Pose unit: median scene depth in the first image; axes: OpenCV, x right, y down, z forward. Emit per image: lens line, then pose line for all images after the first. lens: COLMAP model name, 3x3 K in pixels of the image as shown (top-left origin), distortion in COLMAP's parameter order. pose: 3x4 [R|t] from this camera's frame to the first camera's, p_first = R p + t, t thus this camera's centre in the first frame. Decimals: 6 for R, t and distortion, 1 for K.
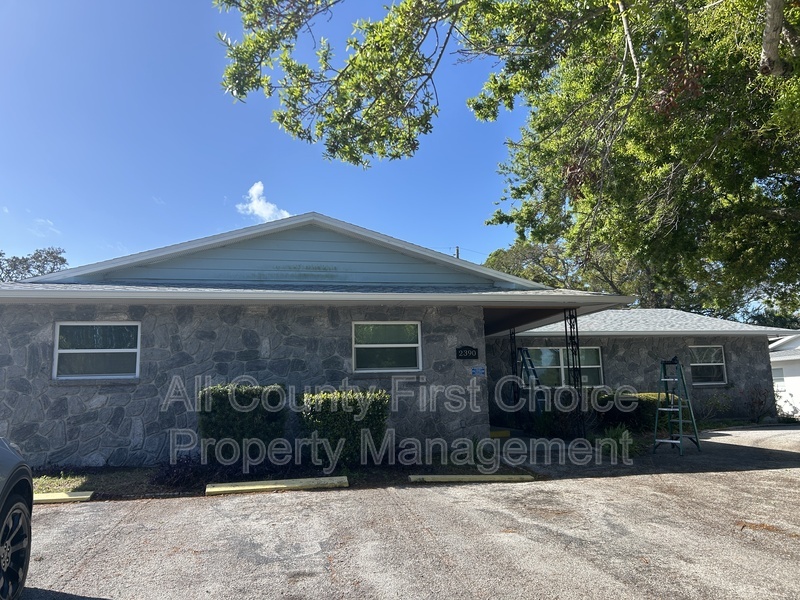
lens RADIAL K [[605.7, 0, 400.0], [0, 605.7, 300.0], [0, 0, 1]] dist [-0.009889, -0.004020]
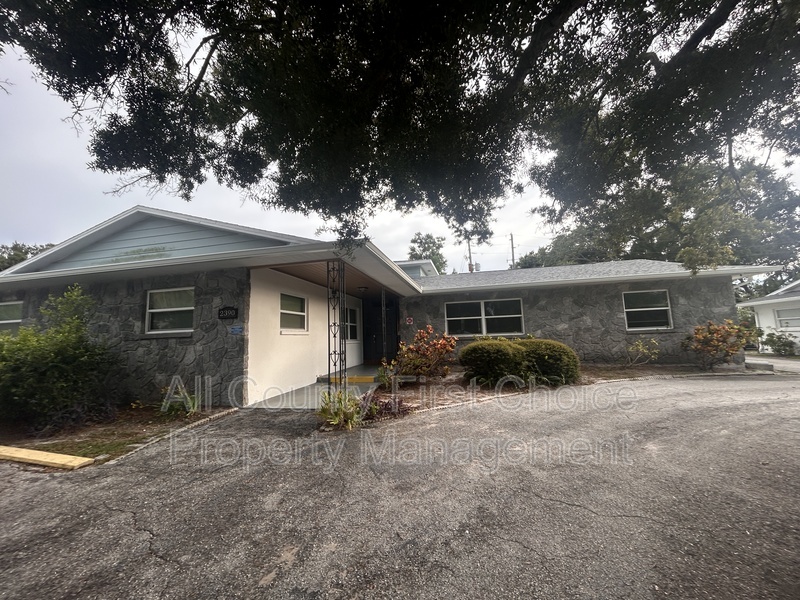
lens RADIAL K [[320.2, 0, 400.0], [0, 320.2, 300.0], [0, 0, 1]] dist [-0.016740, 0.000084]
pose [[0.908762, -0.056473, -0.413477, 0.373297], [0.079320, 0.996114, 0.038283, 0.041430], [0.409708, -0.067587, 0.909709, 0.383446]]
